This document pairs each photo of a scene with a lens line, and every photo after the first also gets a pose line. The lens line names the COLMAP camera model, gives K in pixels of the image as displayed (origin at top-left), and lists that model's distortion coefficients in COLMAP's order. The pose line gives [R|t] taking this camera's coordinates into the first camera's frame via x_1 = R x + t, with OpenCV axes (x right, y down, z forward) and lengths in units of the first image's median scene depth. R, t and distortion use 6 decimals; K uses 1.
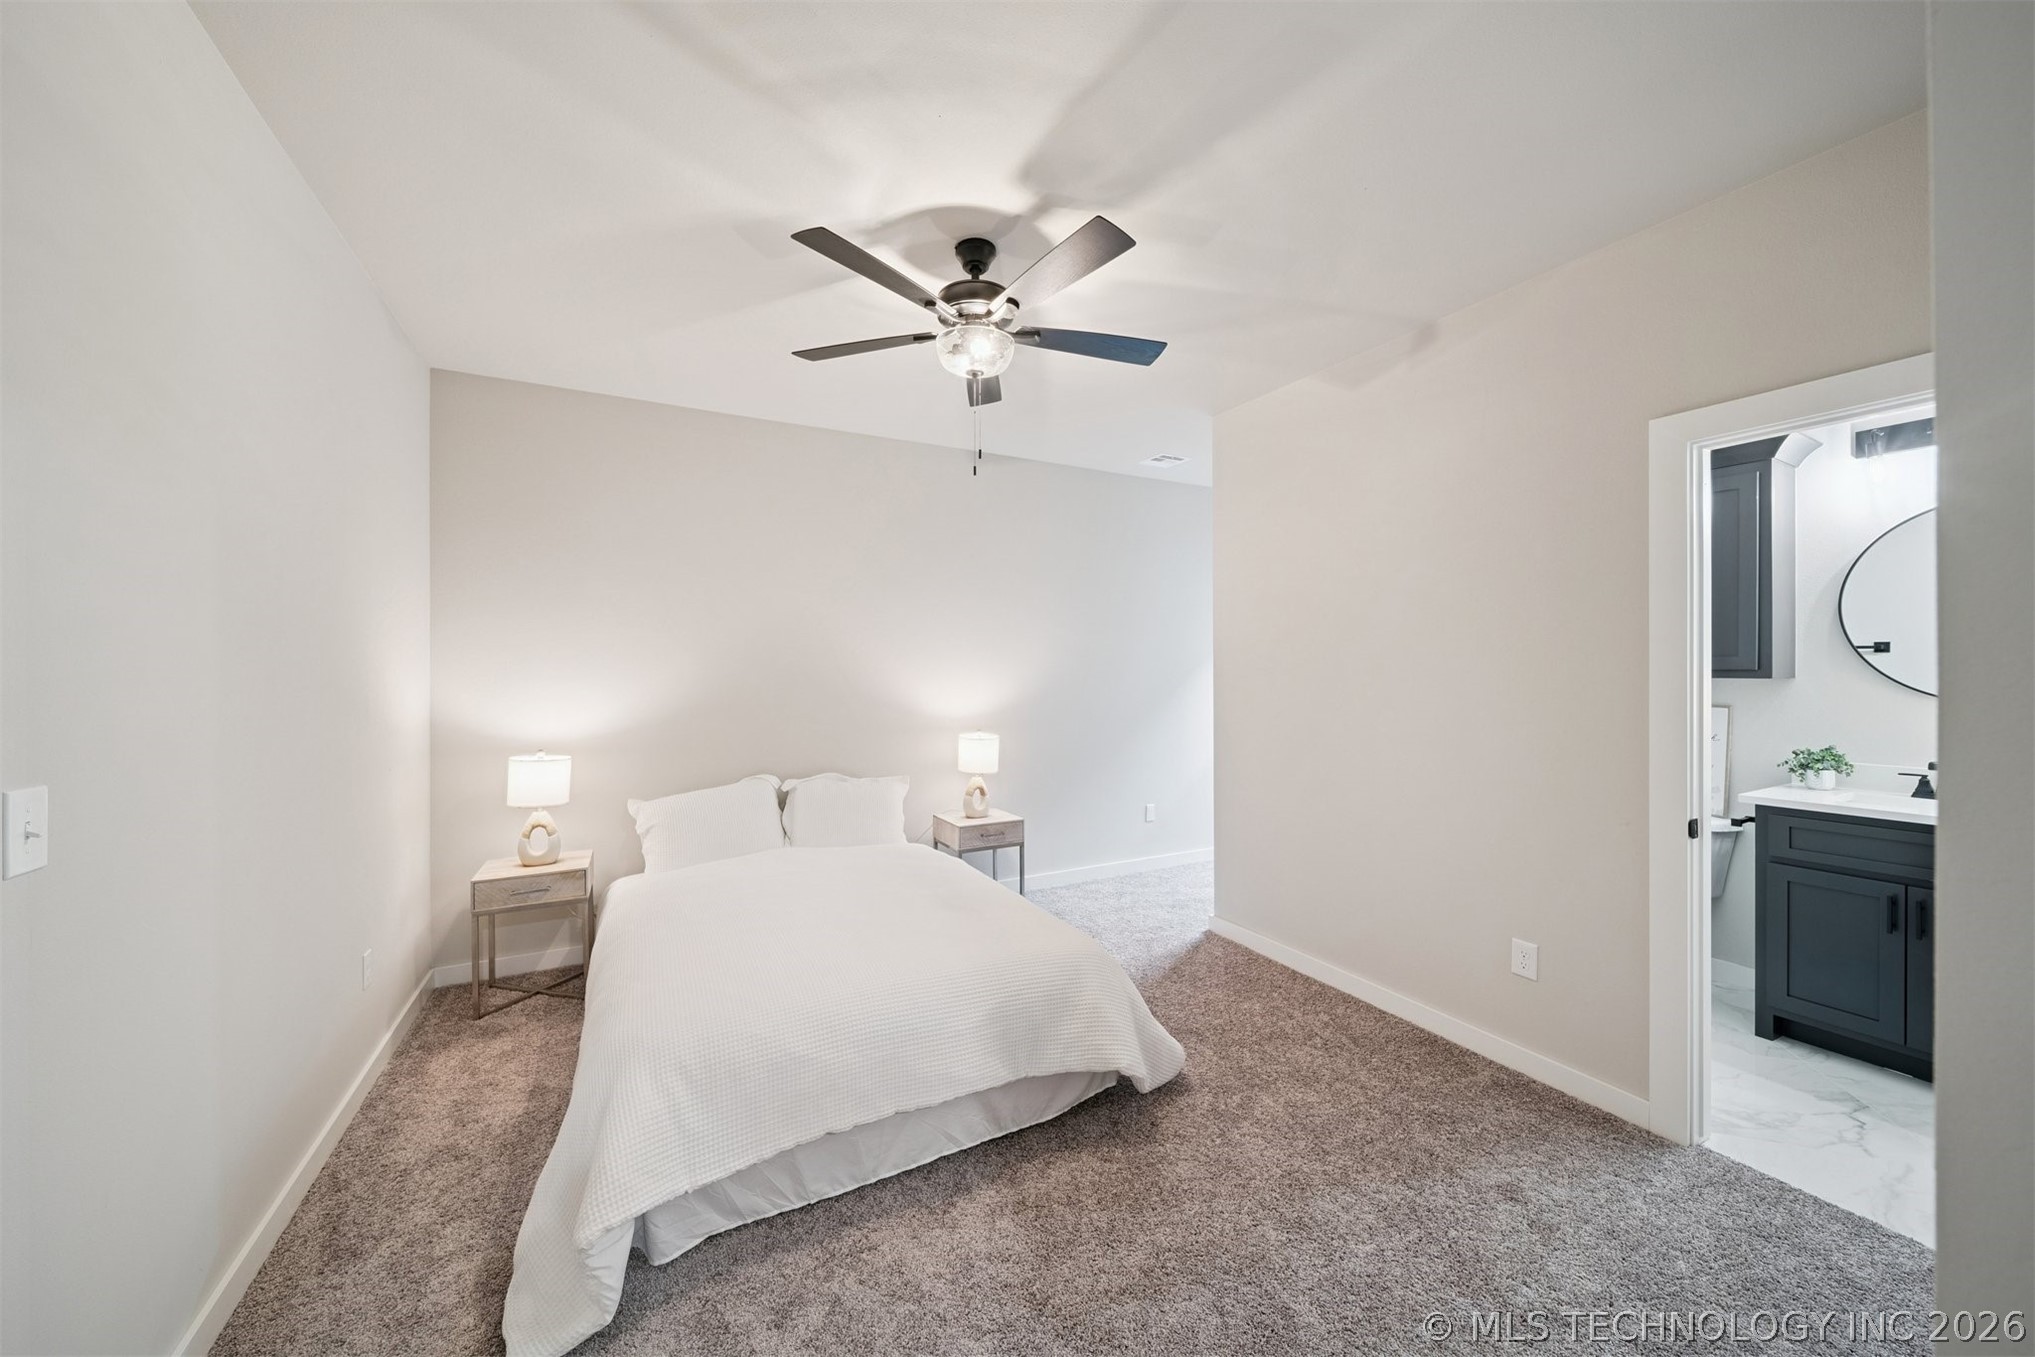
lens RADIAL K [[722.6, 0, 1017.5], [0, 722.6, 678.5], [0, 0, 1]] dist [0.000598, 0.000001]
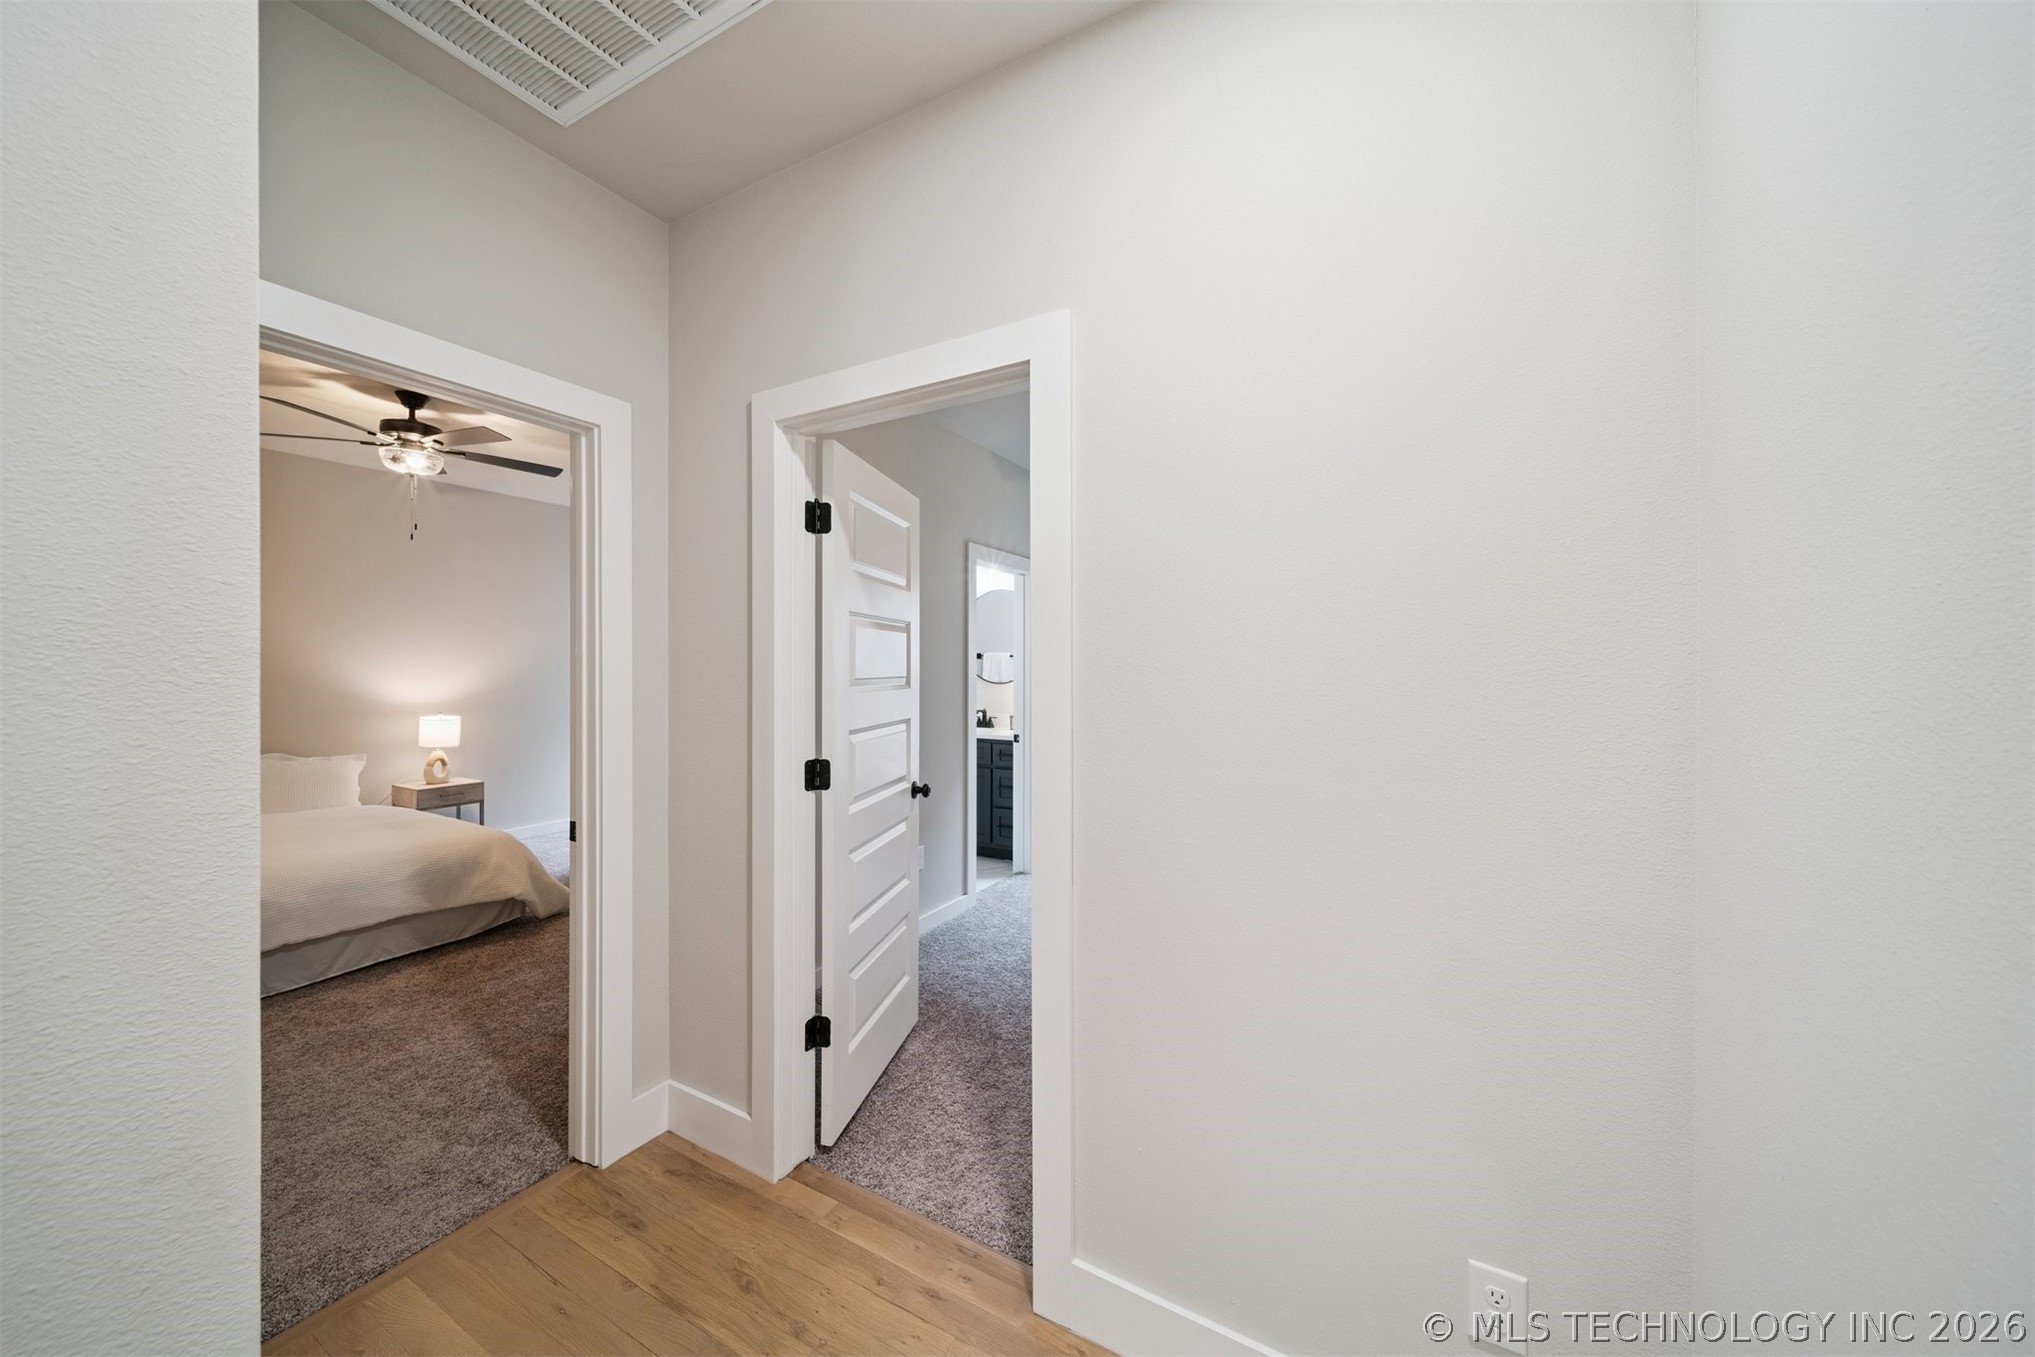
lens RADIAL K [[721.4, 0, 1005.9], [0, 721.4, 666.3], [0, 0, 1]] dist [-0.000932, -0.000151]
pose [[0.849398, 0.001887, 0.527750, 0.122624], [0.002021, 0.999975, -0.006828, 0.002941], [-0.527750, 0.006866, 0.849372, -0.581504]]
